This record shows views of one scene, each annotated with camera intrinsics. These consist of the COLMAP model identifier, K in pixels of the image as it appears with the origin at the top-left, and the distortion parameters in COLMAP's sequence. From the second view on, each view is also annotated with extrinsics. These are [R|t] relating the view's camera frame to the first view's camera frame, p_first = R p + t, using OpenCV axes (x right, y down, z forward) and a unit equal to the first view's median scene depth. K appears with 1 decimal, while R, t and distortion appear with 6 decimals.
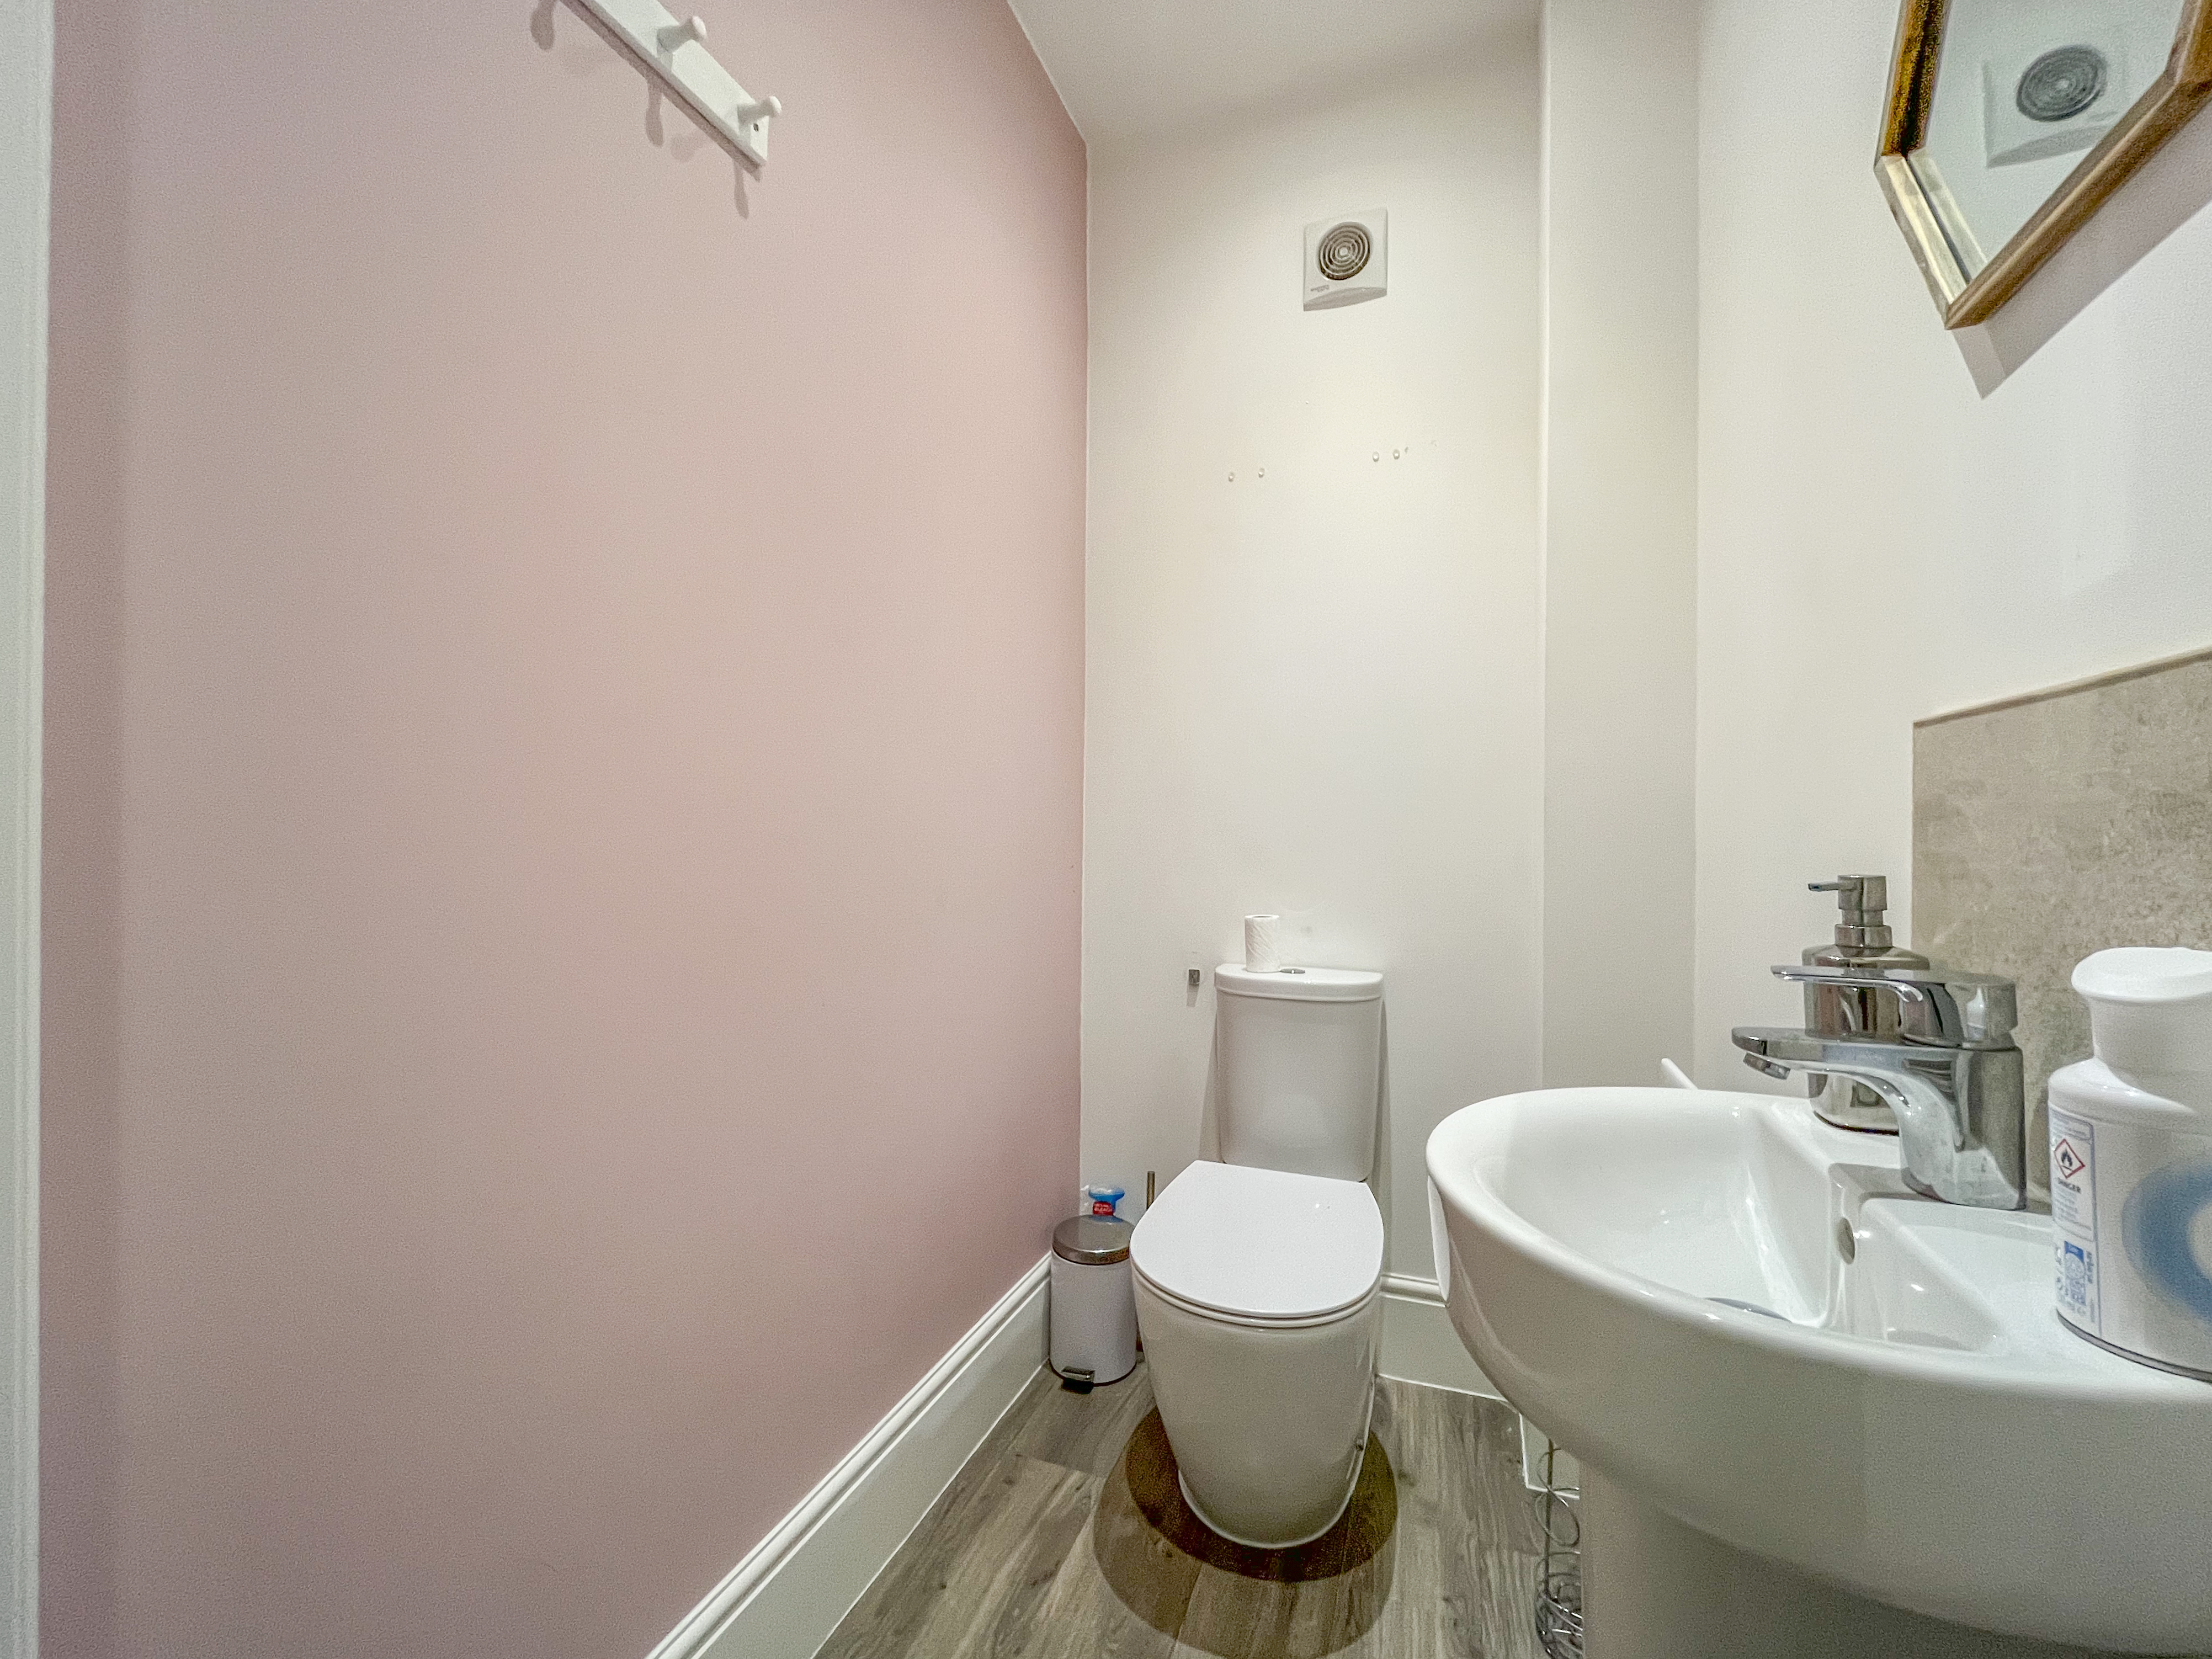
lens RADIAL K [[892.1, 0, 1106.0], [0, 892.1, 829.5], [0, 0, 1]] dist [0.001240, -0.000357]
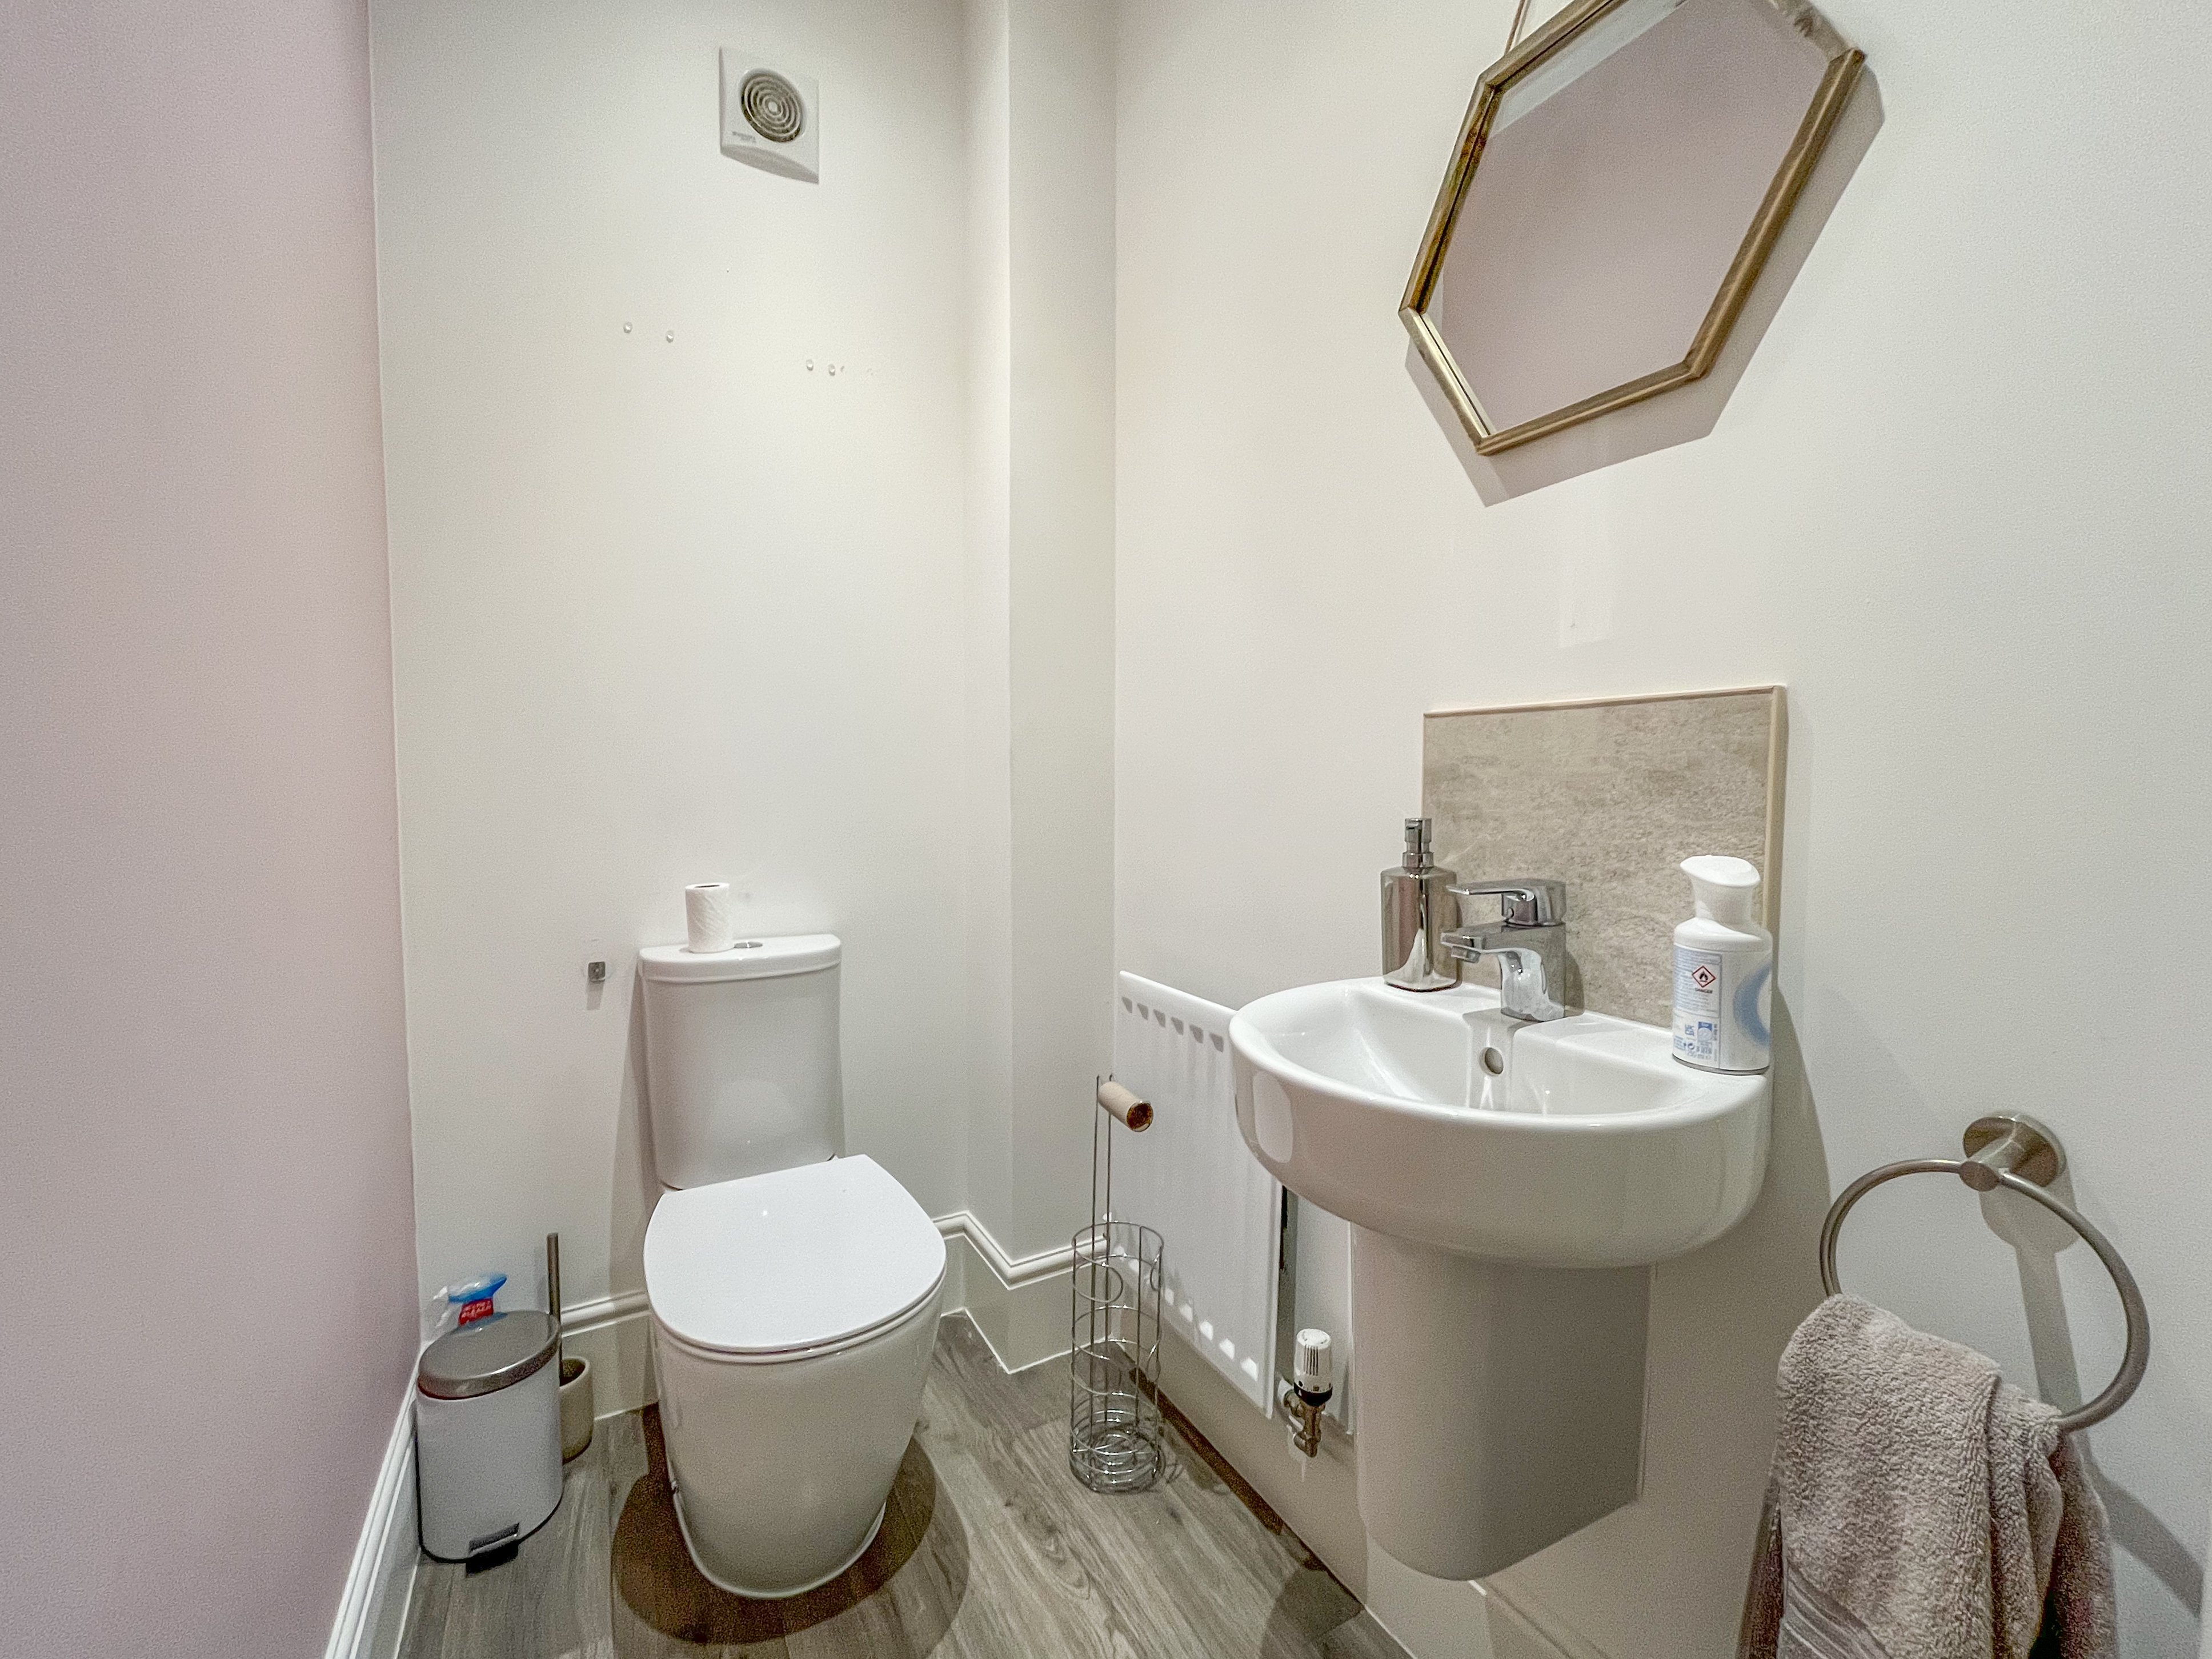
lens RADIAL K [[927.3, 0, 1092.3], [0, 927.3, 828.8], [0, 0, 1]] dist [0.001576, -0.000591]
pose [[0.647217, -0.046597, 0.760880, -0.351526], [-0.000393, 0.998109, 0.061460, -0.013298], [-0.762305, -0.040077, 0.645975, 0.230617]]
